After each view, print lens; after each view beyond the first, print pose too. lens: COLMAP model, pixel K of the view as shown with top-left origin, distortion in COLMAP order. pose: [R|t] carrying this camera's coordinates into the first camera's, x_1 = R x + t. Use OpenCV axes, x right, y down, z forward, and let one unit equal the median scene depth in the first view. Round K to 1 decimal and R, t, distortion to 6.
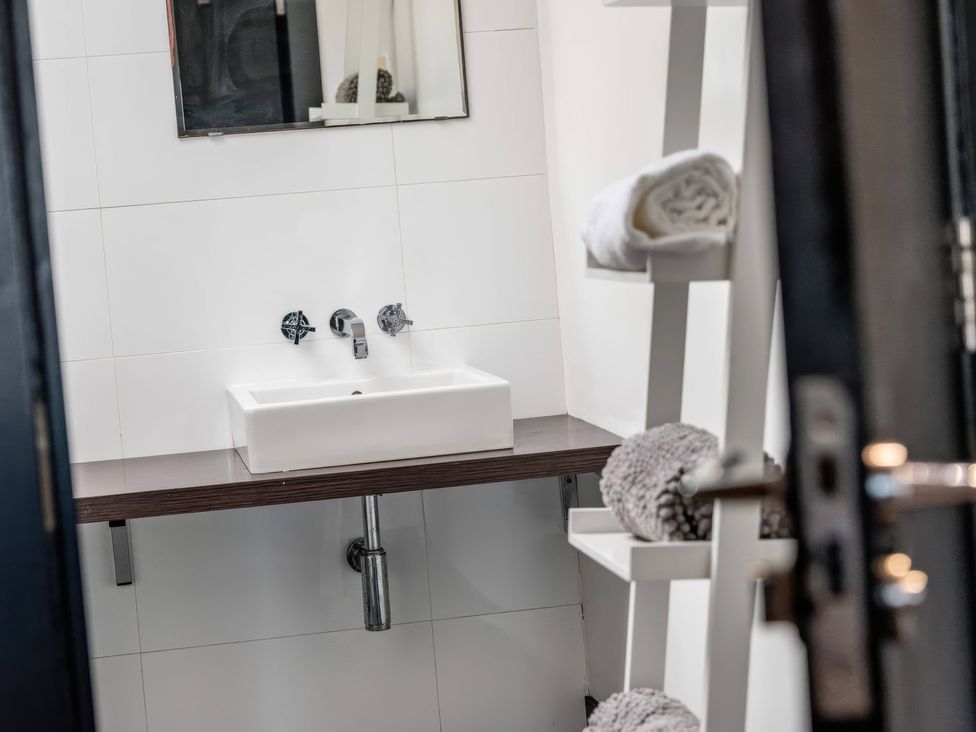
lens RADIAL K [[623.1, 0, 480.4], [0, 623.1, 370.2], [0, 0, 1]] dist [-0.019826, -0.002386]
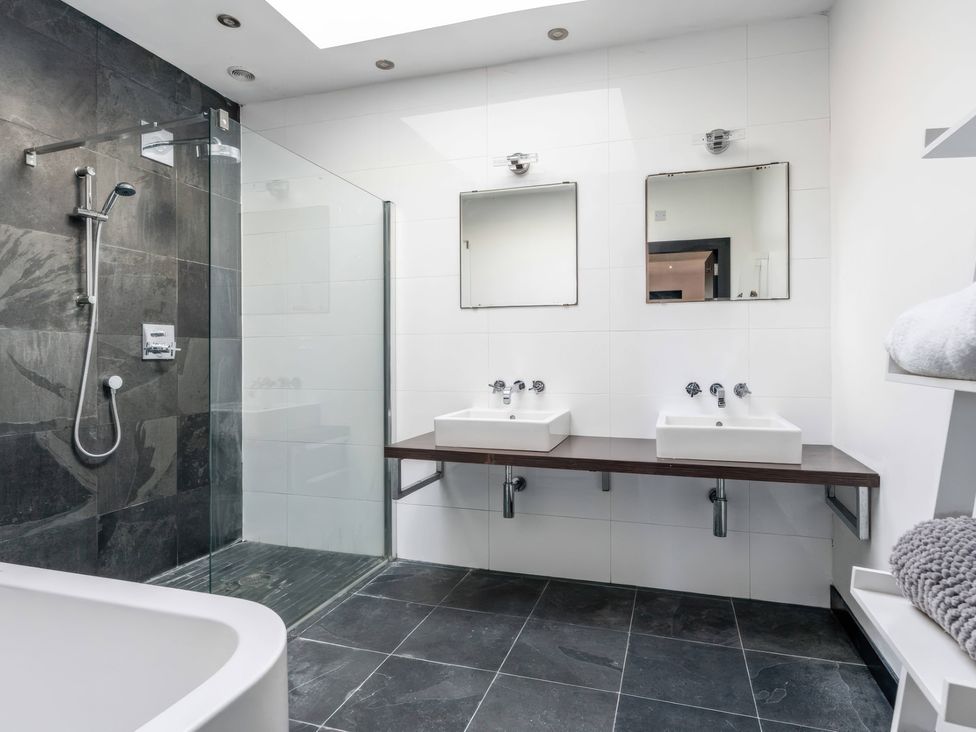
lens RADIAL K [[565.0, 0, 479.8], [0, 565.0, 362.2], [0, 0, 1]] dist [-0.013253, -0.000161]
pose [[0.875397, 0.076638, -0.477291, -0.010993], [-0.144226, 0.983791, -0.106558, 0.156258], [0.461388, 0.162118, 0.872260, -1.096783]]
